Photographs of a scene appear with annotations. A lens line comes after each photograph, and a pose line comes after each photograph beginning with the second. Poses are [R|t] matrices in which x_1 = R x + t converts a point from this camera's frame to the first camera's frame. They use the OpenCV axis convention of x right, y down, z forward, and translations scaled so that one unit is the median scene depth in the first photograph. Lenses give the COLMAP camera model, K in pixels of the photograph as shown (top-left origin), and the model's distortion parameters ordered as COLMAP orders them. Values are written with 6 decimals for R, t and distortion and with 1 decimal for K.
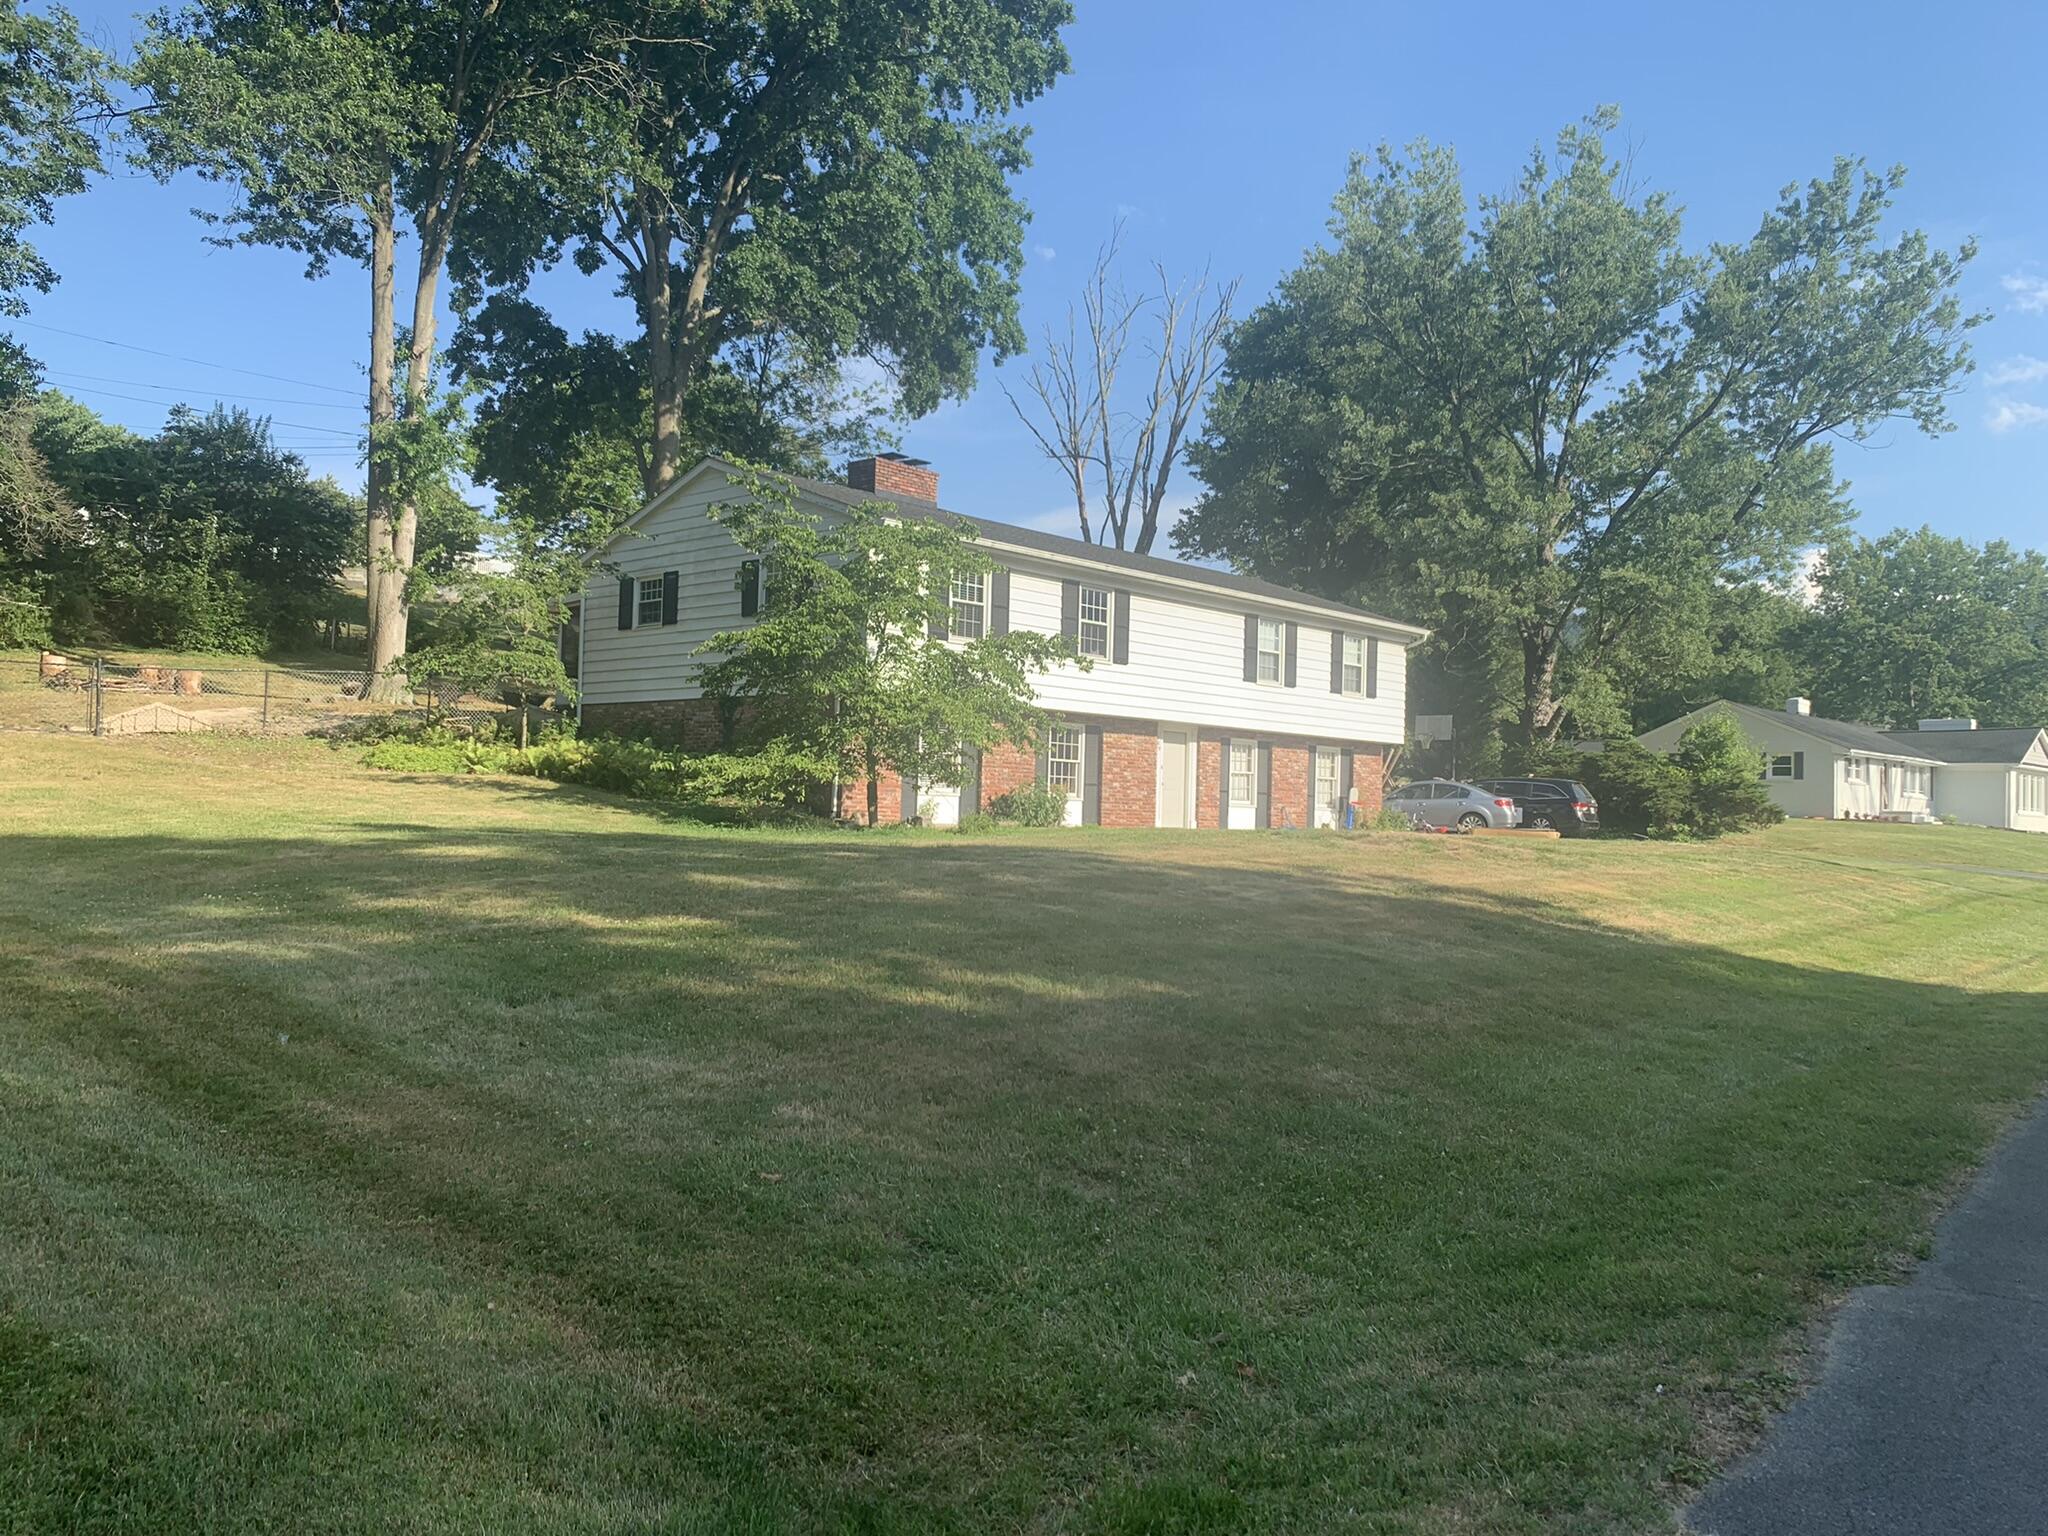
lens RADIAL K [[1541.9, 0, 1031.4], [0, 1541.9, 760.5], [0, 0, 1]] dist [0.025942, -0.031454]
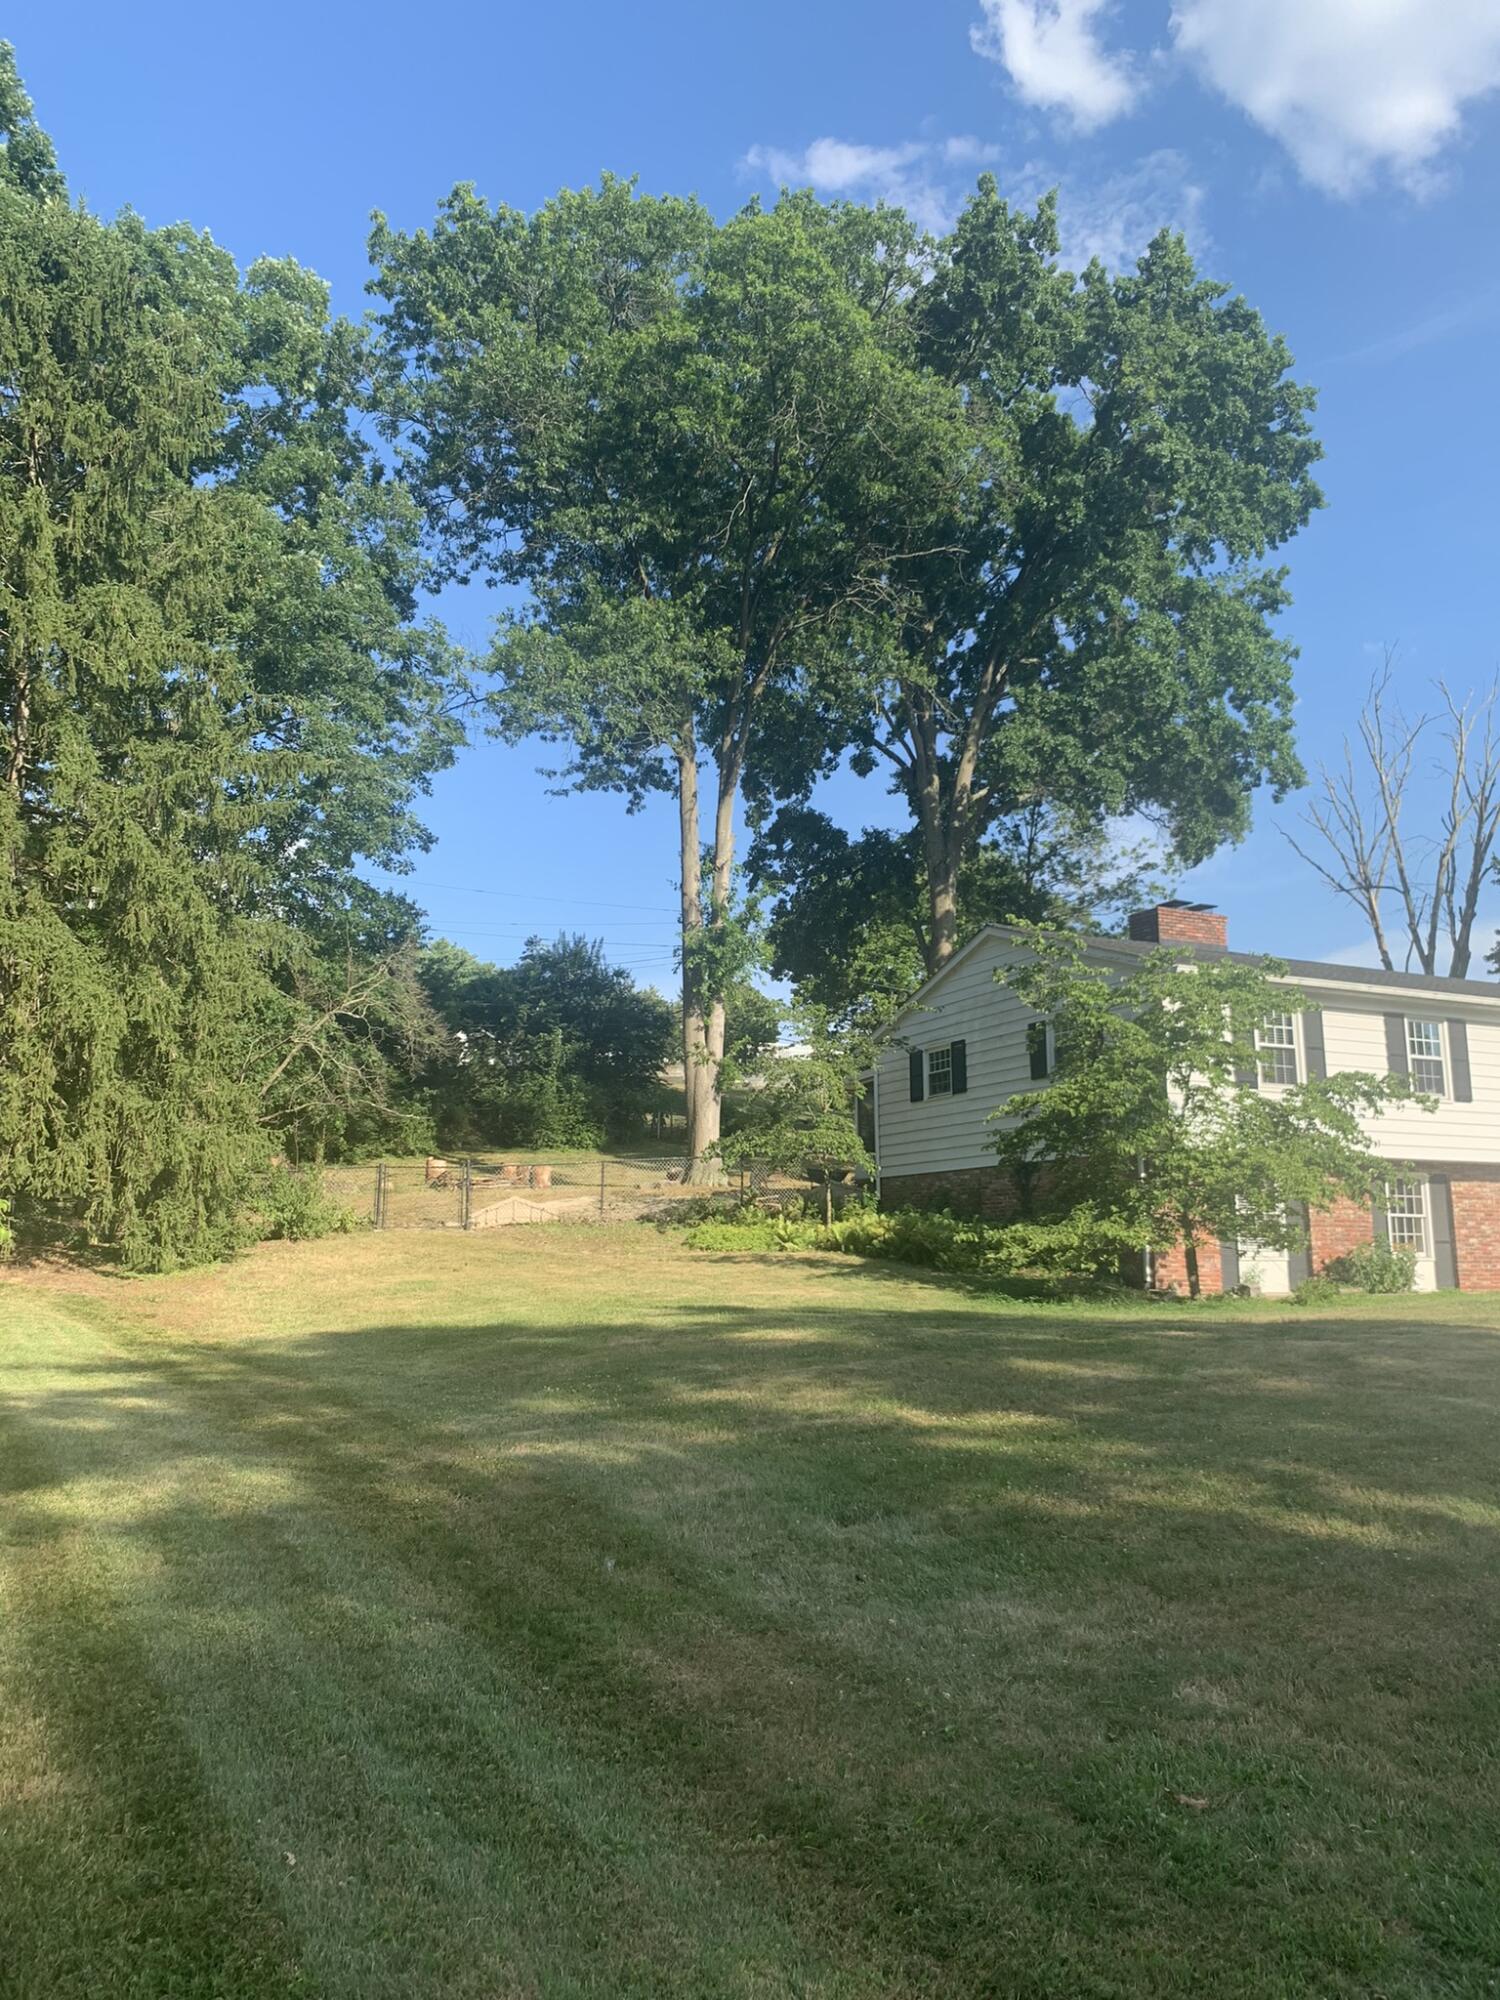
lens RADIAL K [[1500.7, 0, 750.0], [0, 1500.7, 1000.0], [0, 0, 1]] dist [0.181462, -0.452955]
pose [[0.932599, -0.093019, -0.348721, -0.012729], [0.040402, 0.987050, -0.155241, -0.001211], [0.358646, 0.130689, 0.924280, 0.032239]]
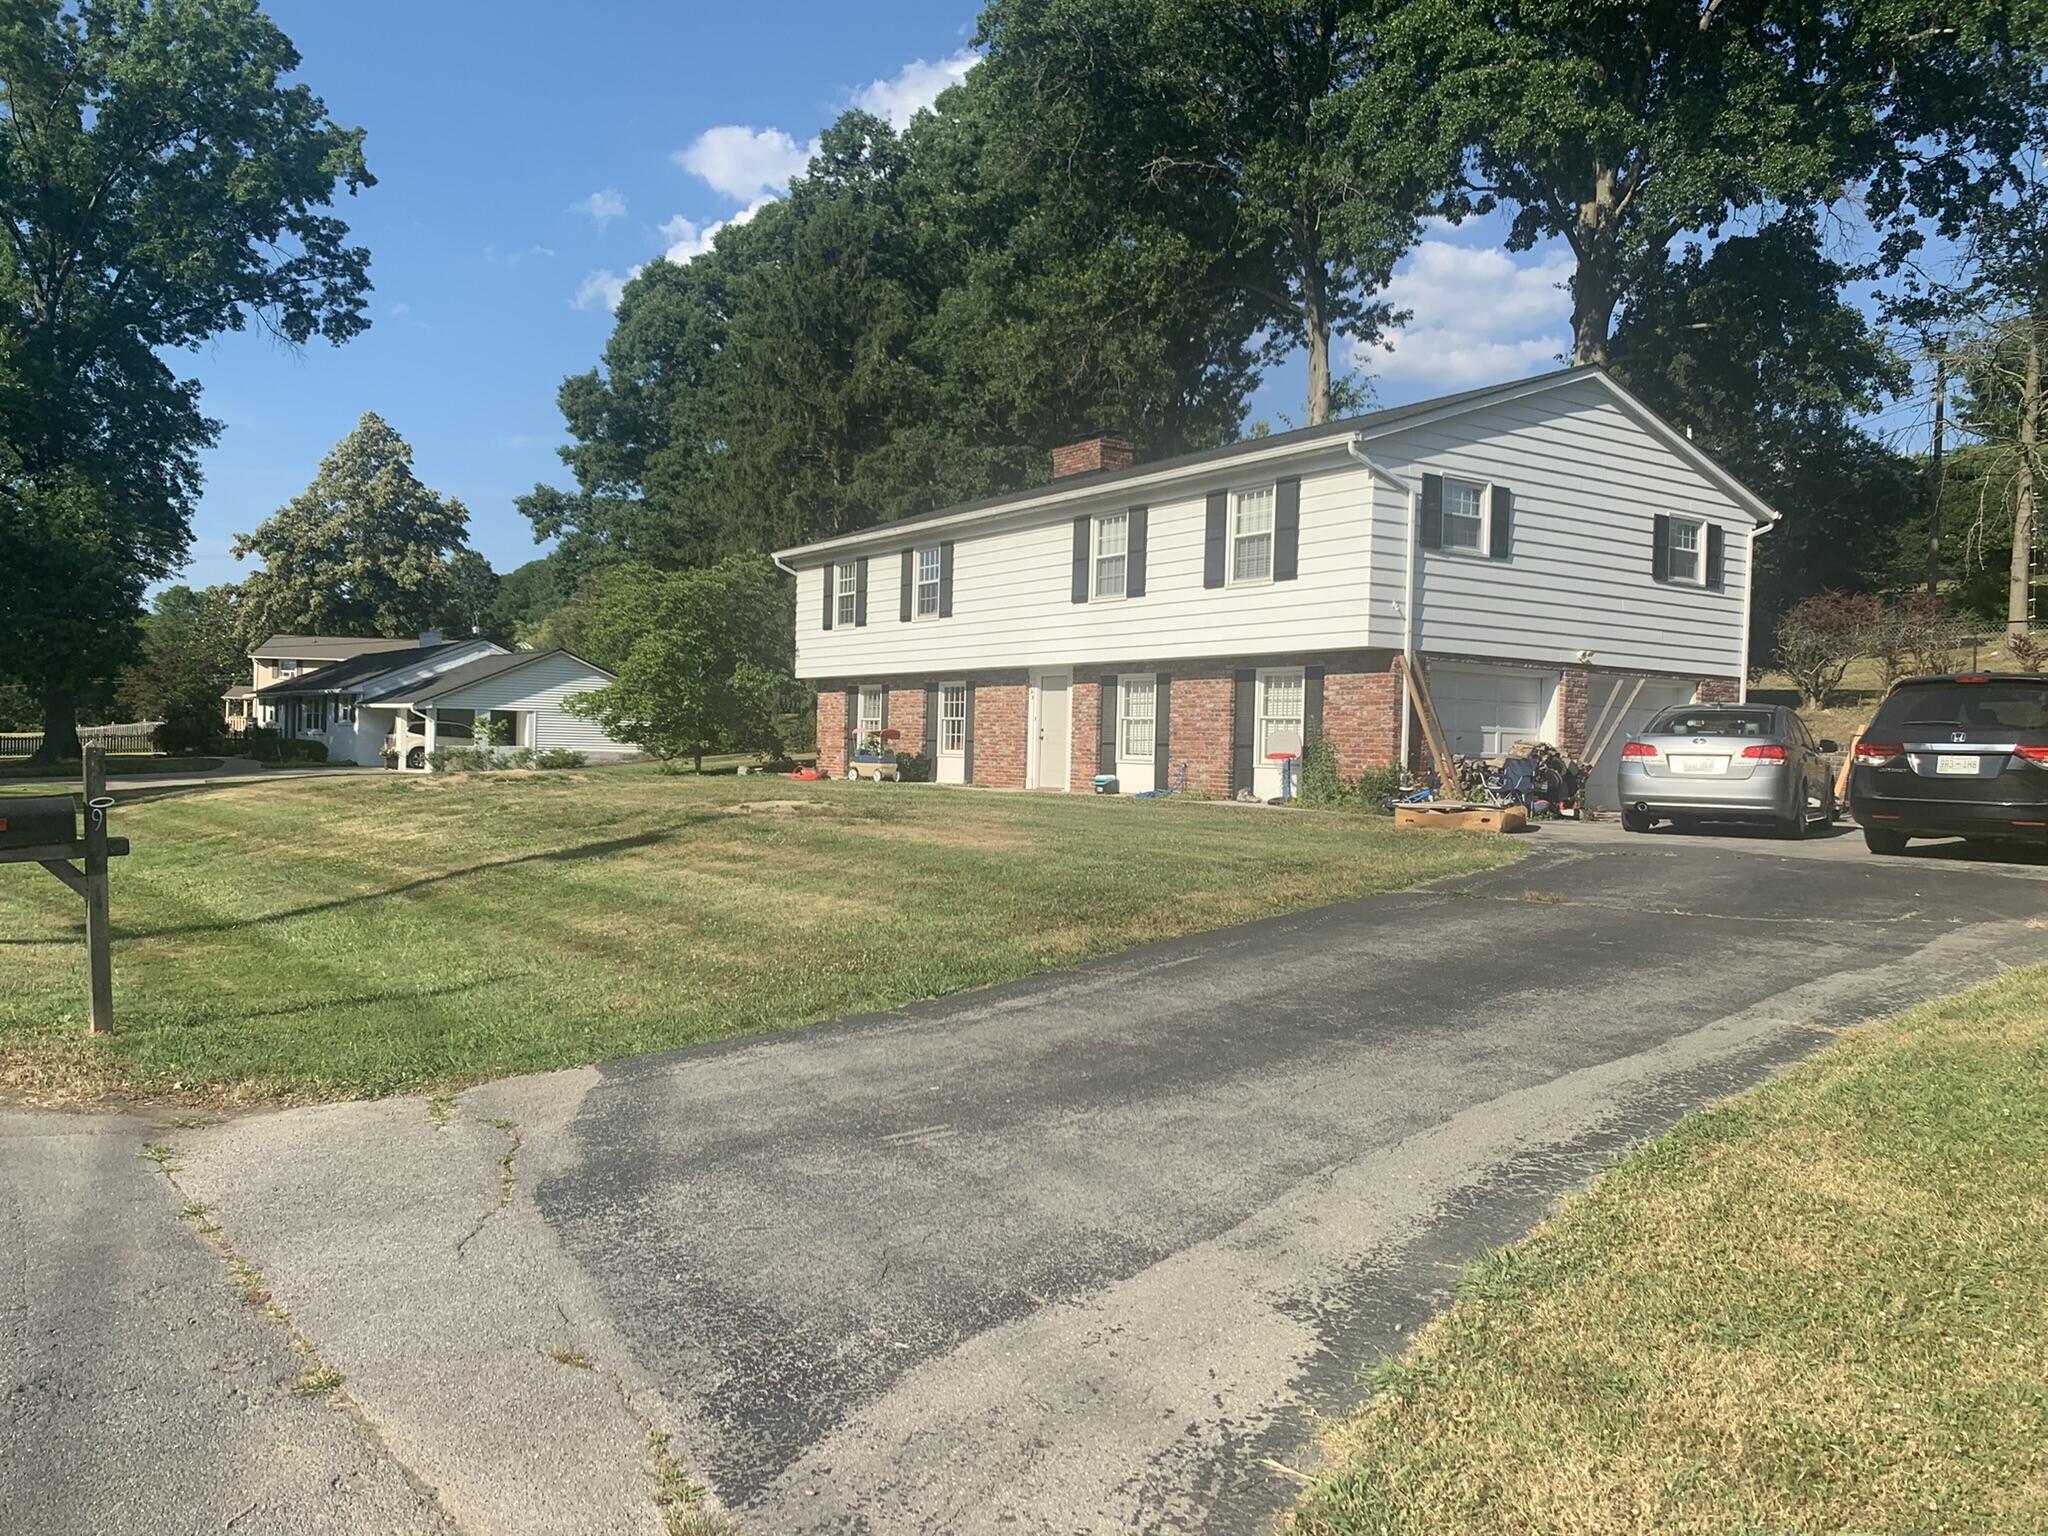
lens RADIAL K [[1536.7, 0, 1032.6], [0, 1536.7, 801.9], [0, 0, 1]] dist [0.181462, -0.452955]
pose [[-0.194830, 0.013884, -0.980739, 0.953257], [0.017824, 0.999785, 0.010612, 0.042777], [0.980675, -0.015413, -0.195035, 1.167741]]
